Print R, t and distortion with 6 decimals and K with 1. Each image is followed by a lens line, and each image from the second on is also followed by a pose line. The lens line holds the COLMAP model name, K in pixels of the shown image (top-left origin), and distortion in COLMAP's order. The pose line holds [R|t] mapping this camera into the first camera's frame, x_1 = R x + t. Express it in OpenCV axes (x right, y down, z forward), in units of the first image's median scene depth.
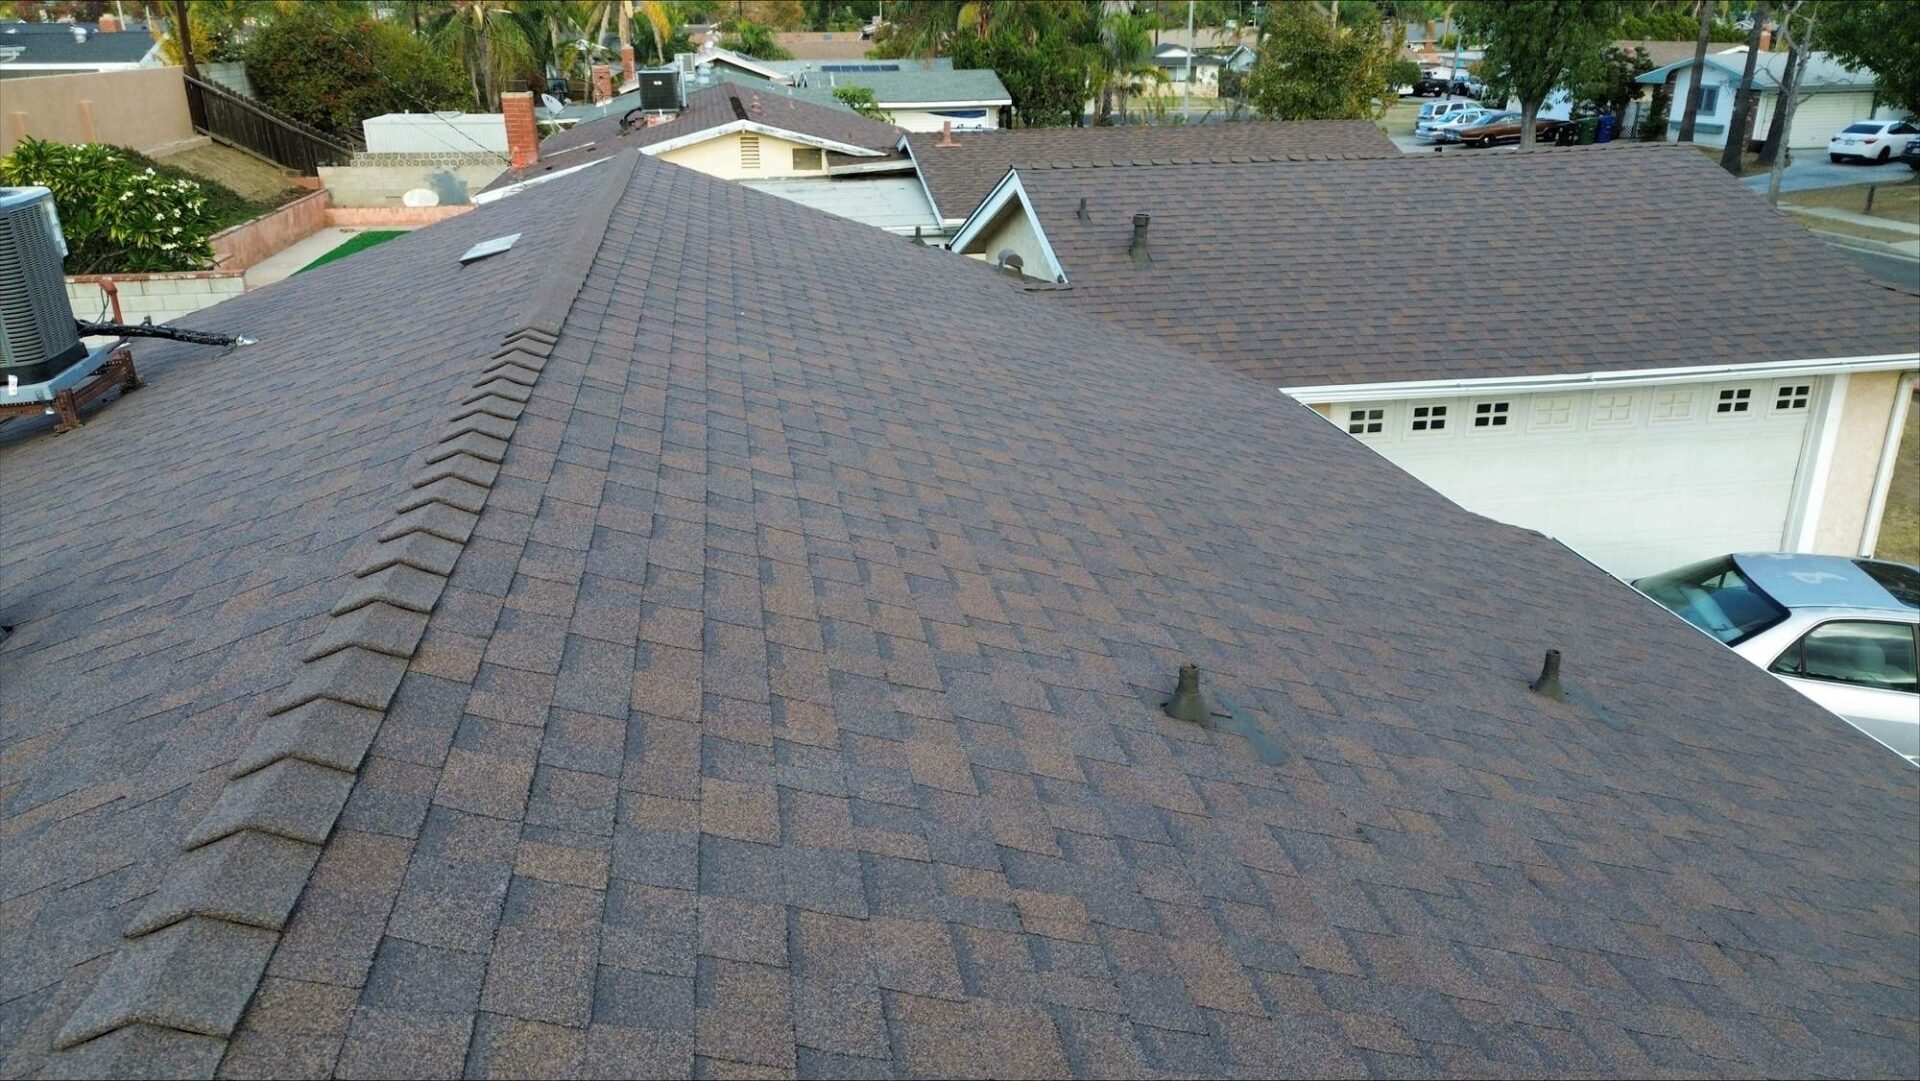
lens RADIAL K [[1357.8, 0, 960.0], [0, 1357.8, 540.5], [0, 0, 1]] dist [0.069711, -0.058915]
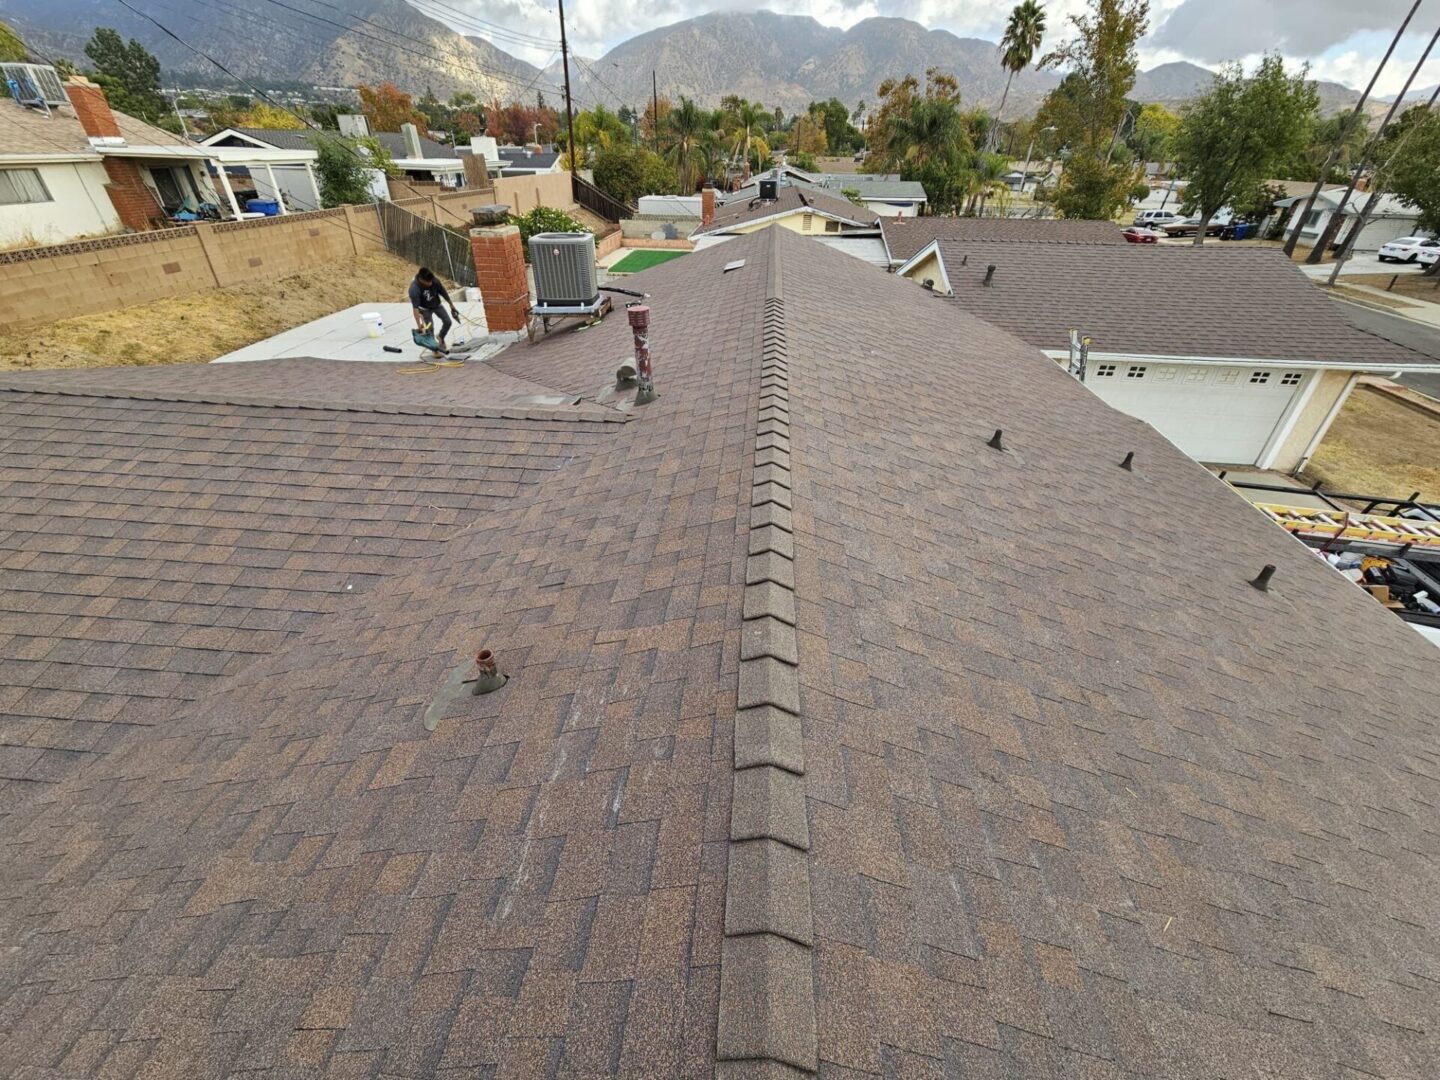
lens RADIAL K [[592.2, 0, 717.2], [0, 592.2, 544.3], [0, 0, 1]] dist [-0.001937, -0.000775]
pose [[0.967248, 0.158910, -0.197935, -0.019976], [-0.110257, 0.965410, 0.236279, 0.013229], [0.228635, -0.206717, 0.951312, -0.067090]]
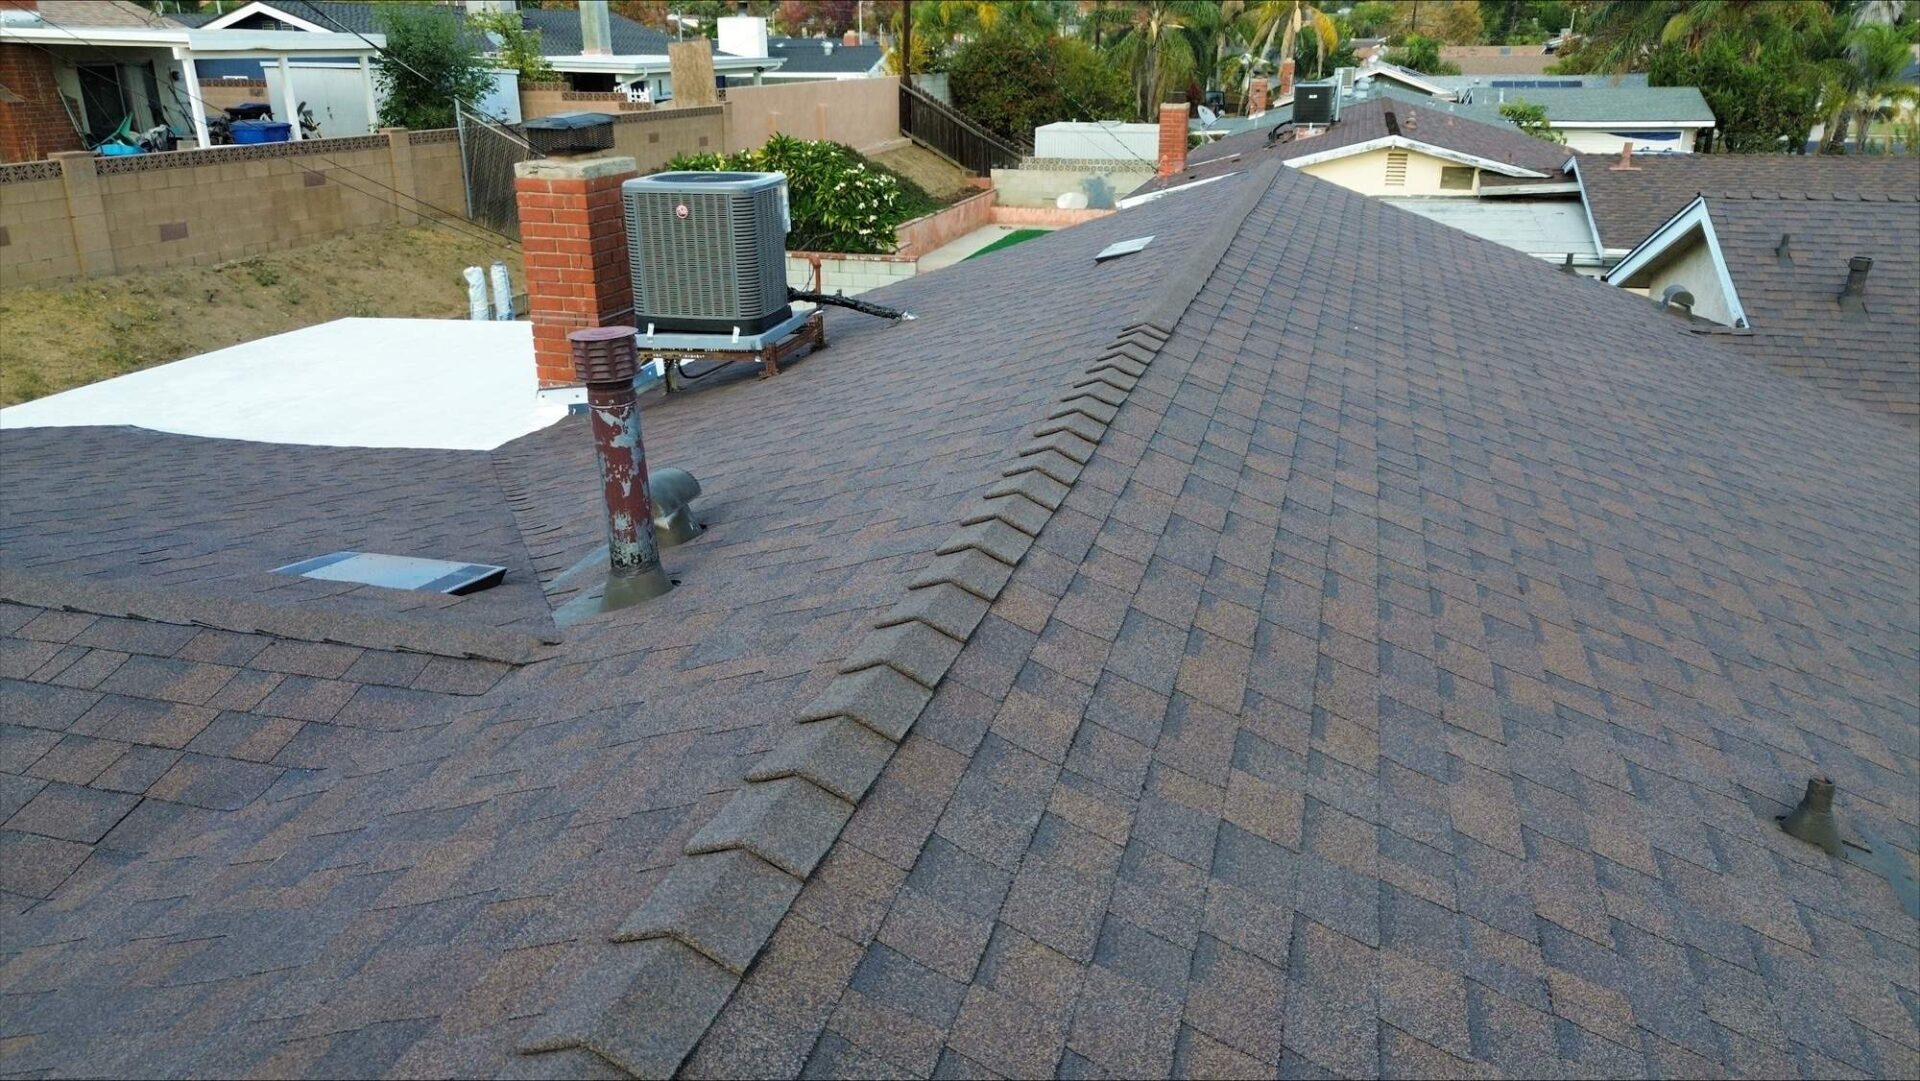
lens RADIAL K [[1357.8, 0, 960.0], [0, 1357.8, 540.5], [0, 0, 1]] dist [0.069711, -0.058915]
pose [[0.901521, 0.155857, -0.403693, 0.001240], [-0.159624, 0.986873, 0.024541, 0.001392], [0.402218, 0.042315, 0.914565, -0.001978]]
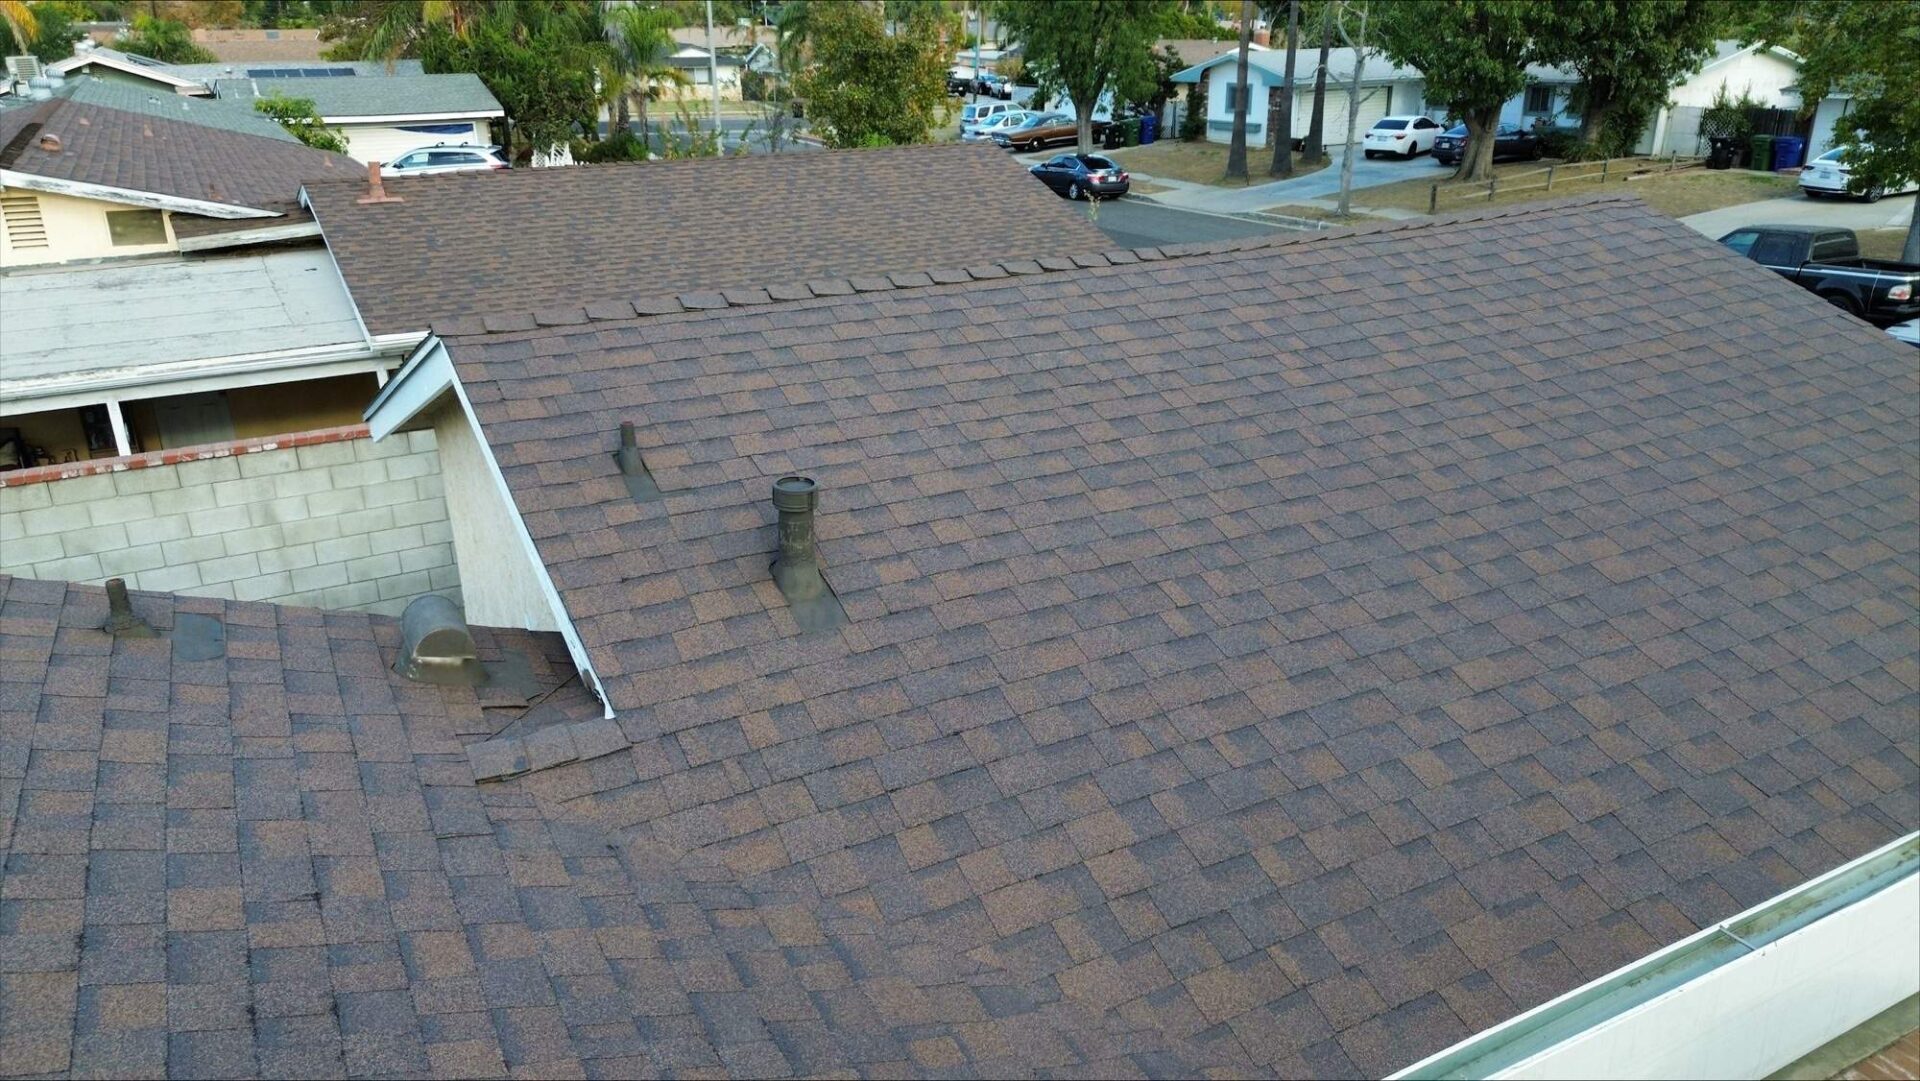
lens RADIAL K [[1357.8, 0, 960.0], [0, 1357.8, 540.5], [0, 0, 1]] dist [0.069711, -0.058915]
pose [[0.944595, -0.120960, 0.305139, 0.029619], [0.120975, 0.992475, 0.018934, -0.109579], [-0.305133, 0.019029, 0.952120, 0.308813]]
